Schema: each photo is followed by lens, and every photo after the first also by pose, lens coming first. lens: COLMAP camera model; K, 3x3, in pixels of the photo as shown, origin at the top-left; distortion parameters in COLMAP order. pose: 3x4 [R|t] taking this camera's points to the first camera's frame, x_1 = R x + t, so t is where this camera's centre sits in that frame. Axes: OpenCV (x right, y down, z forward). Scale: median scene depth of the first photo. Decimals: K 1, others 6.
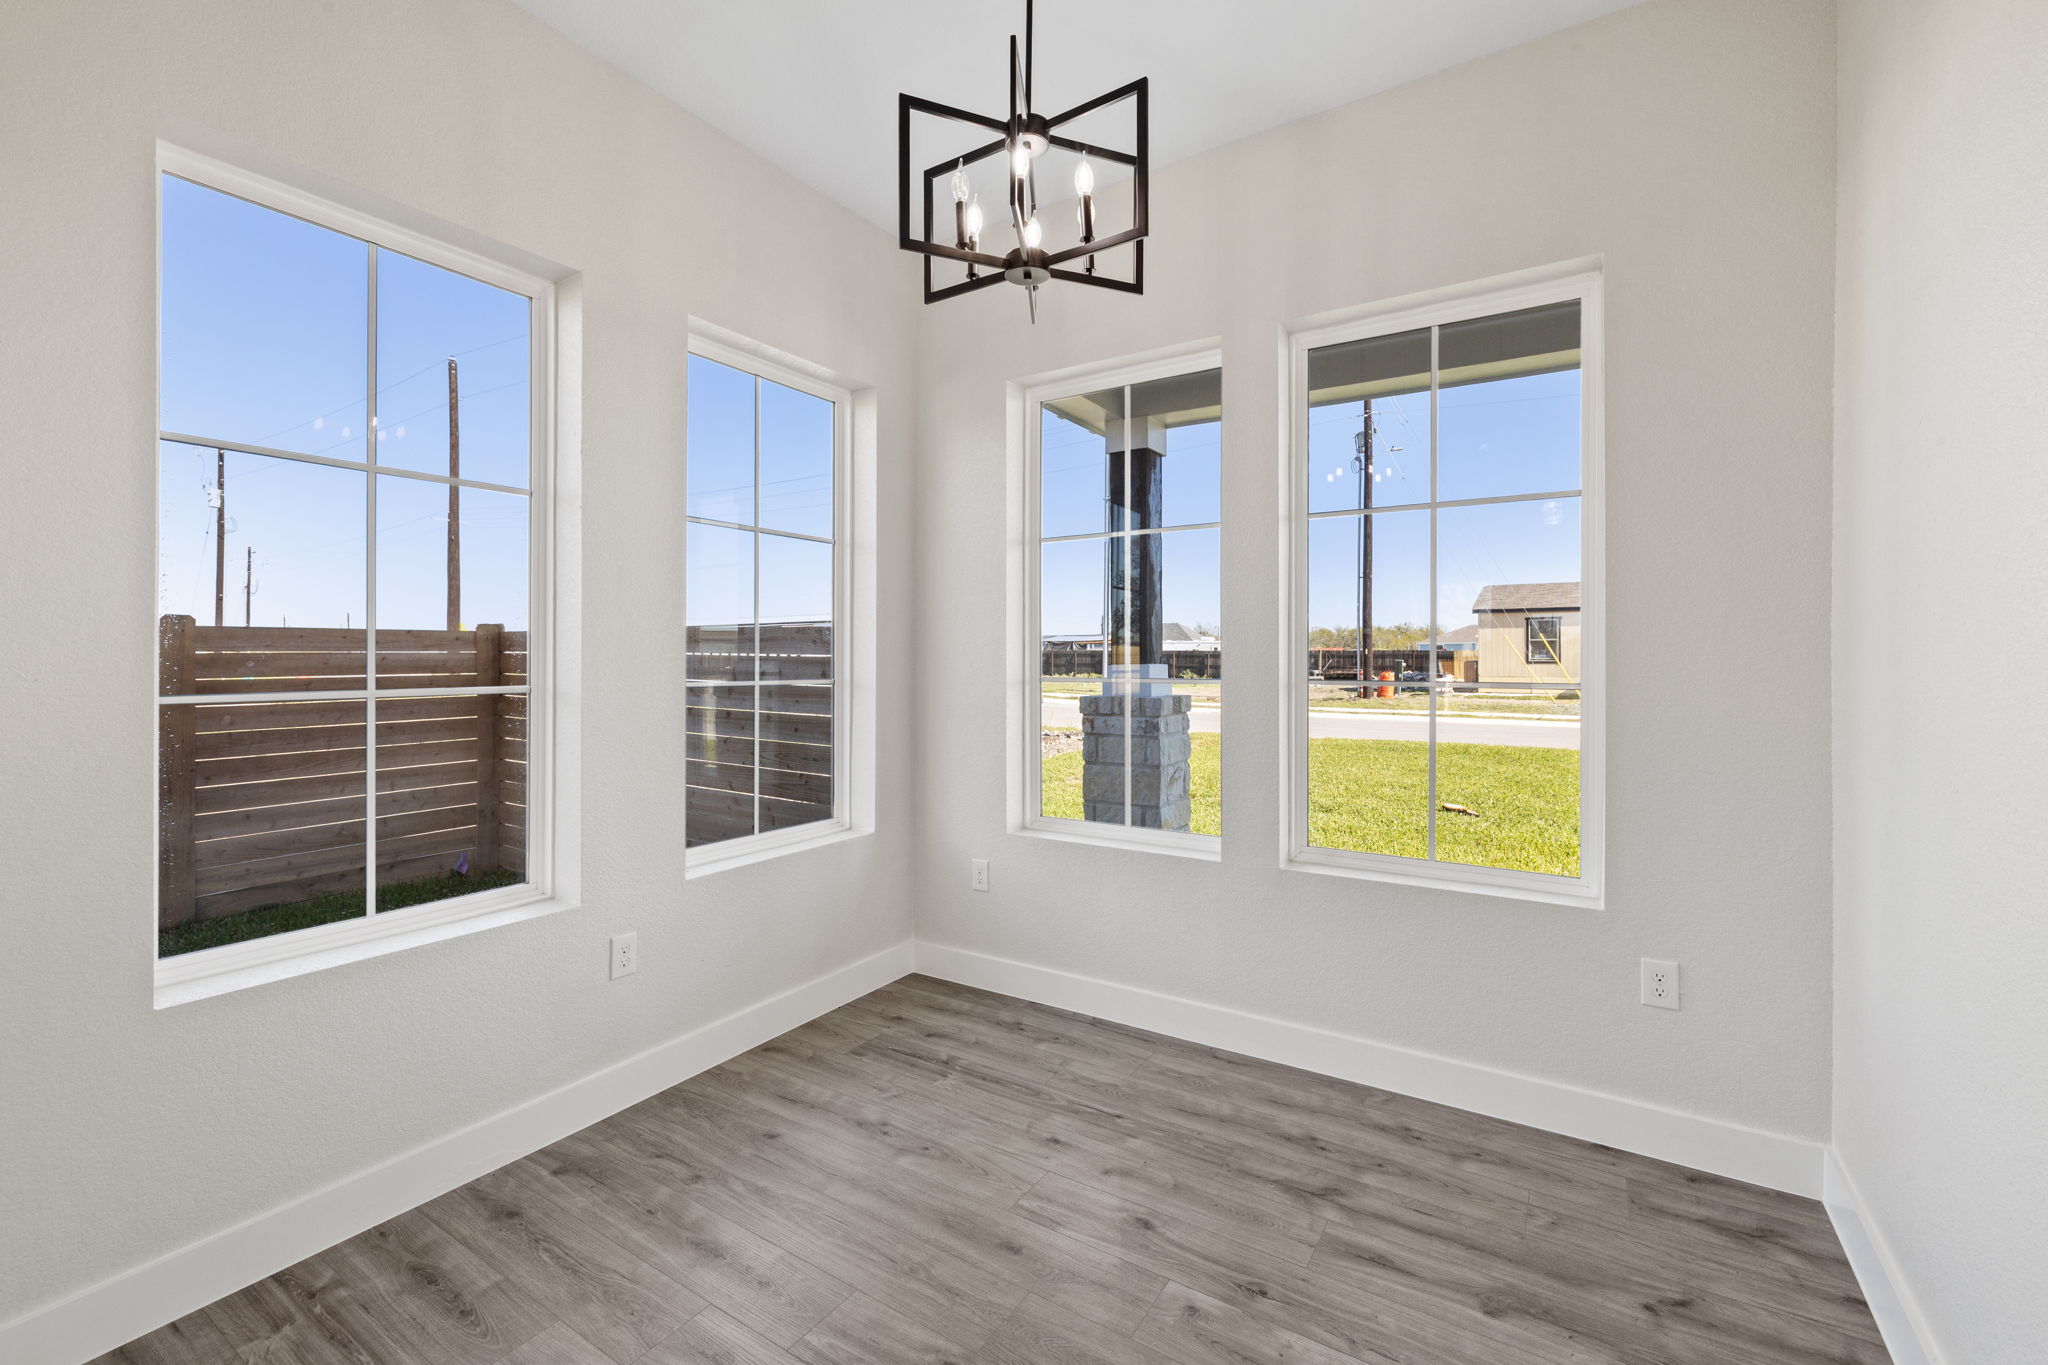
lens RADIAL K [[869.3, 0, 1018.6], [0, 869.3, 663.5], [0, 0, 1]] dist [-0.001118, 0.000518]
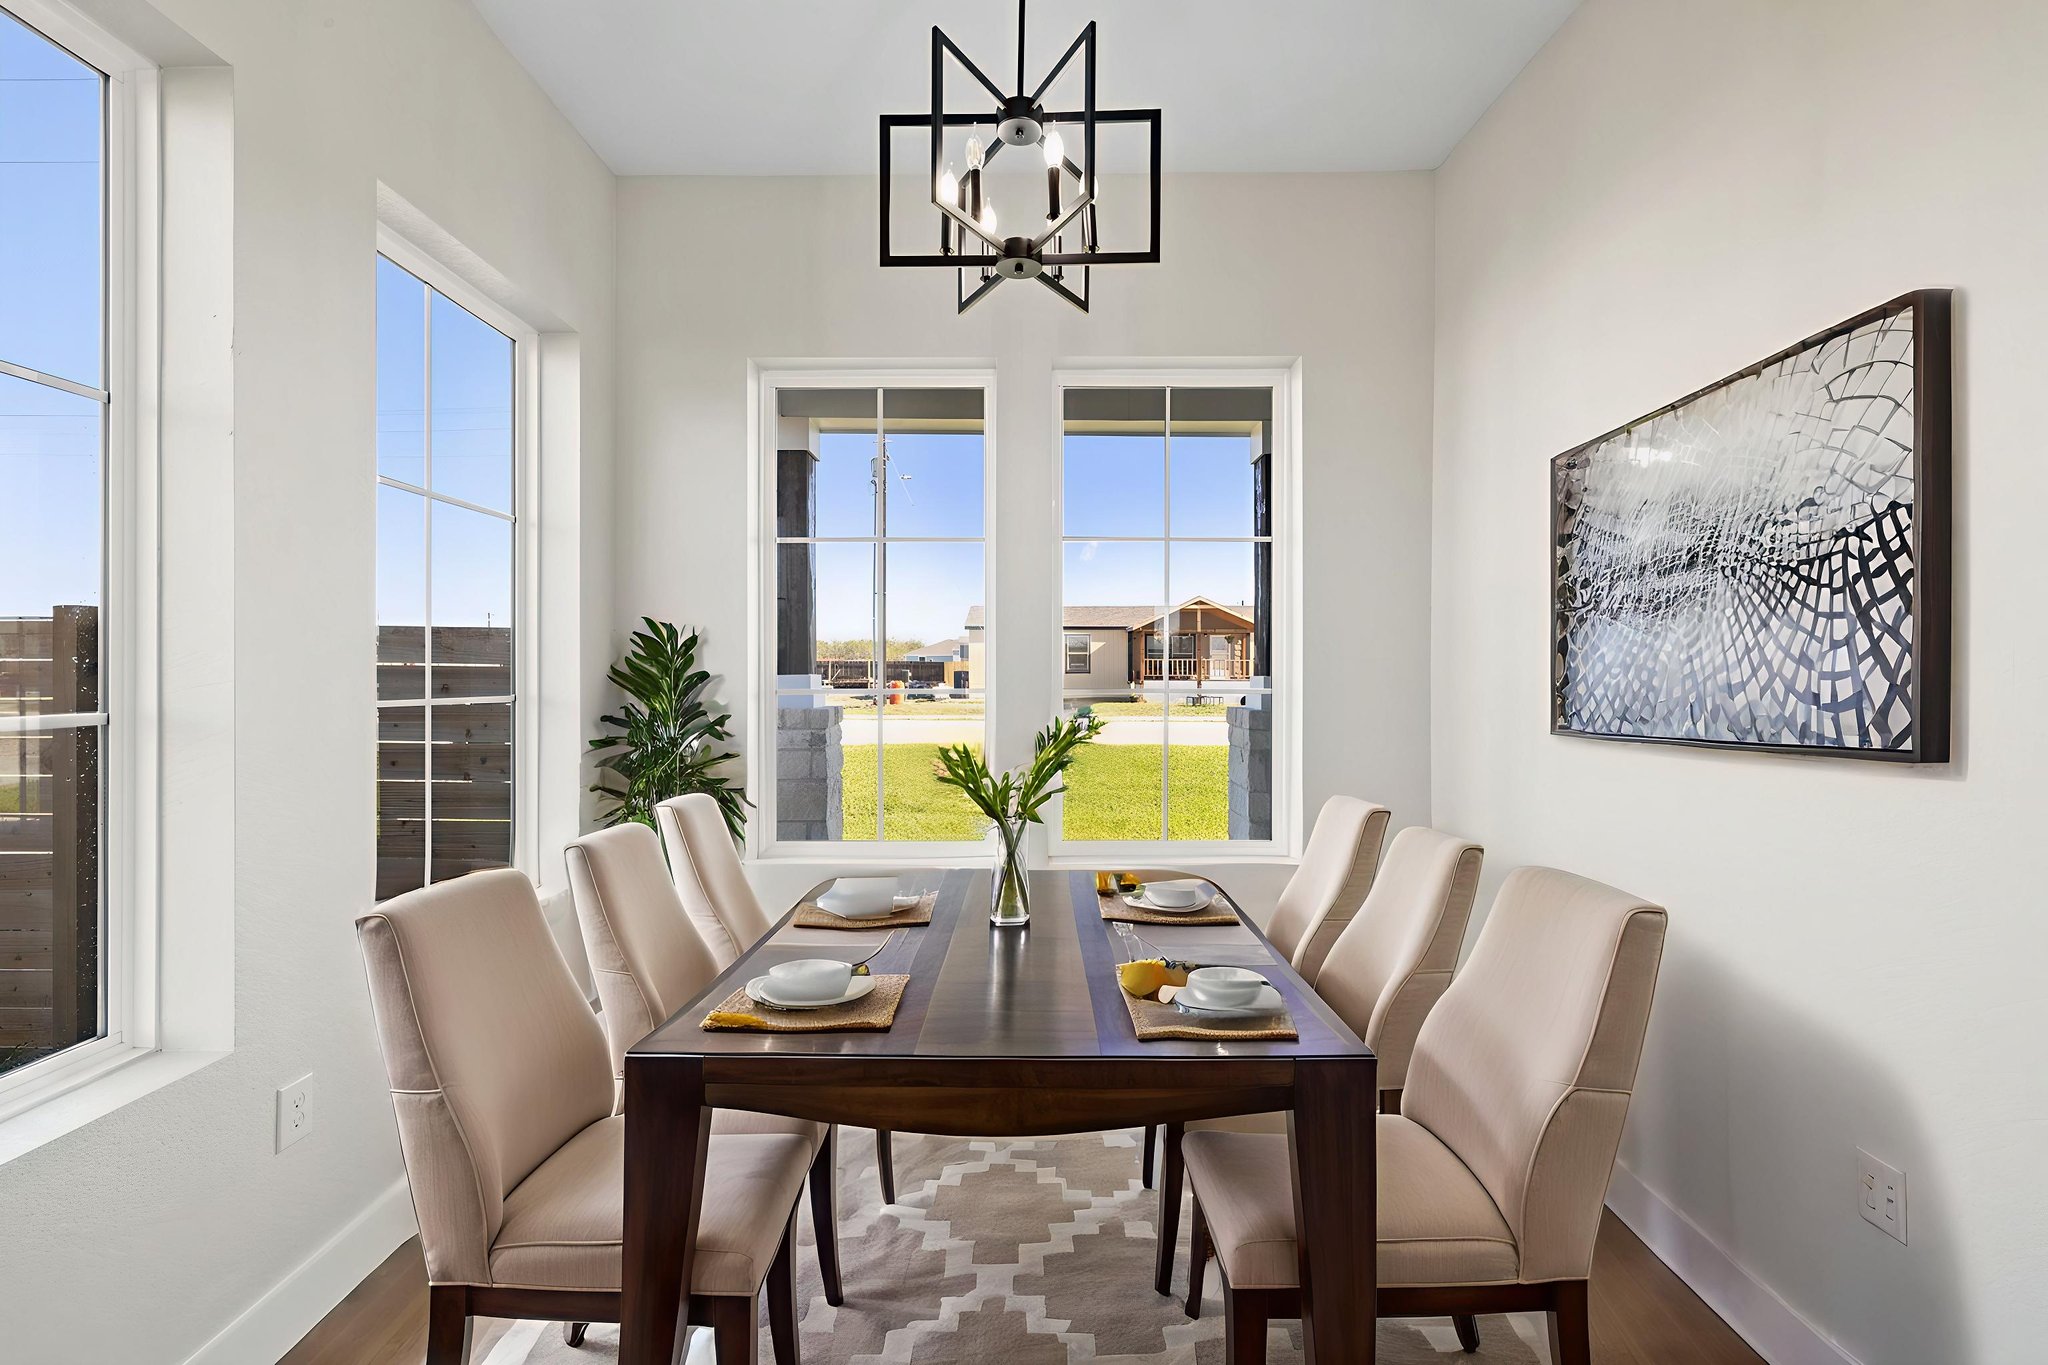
lens RADIAL K [[856.1, 0, 1024.0], [0, 856.1, 682.5], [0, 0, 1]] dist [-0.000890, -0.000399]
pose [[0.839239, -0.004801, 0.543741, -0.248397], [-0.001424, 0.999938, 0.011027, -0.002638], [-0.543760, -0.010028, 0.839181, 0.104587]]
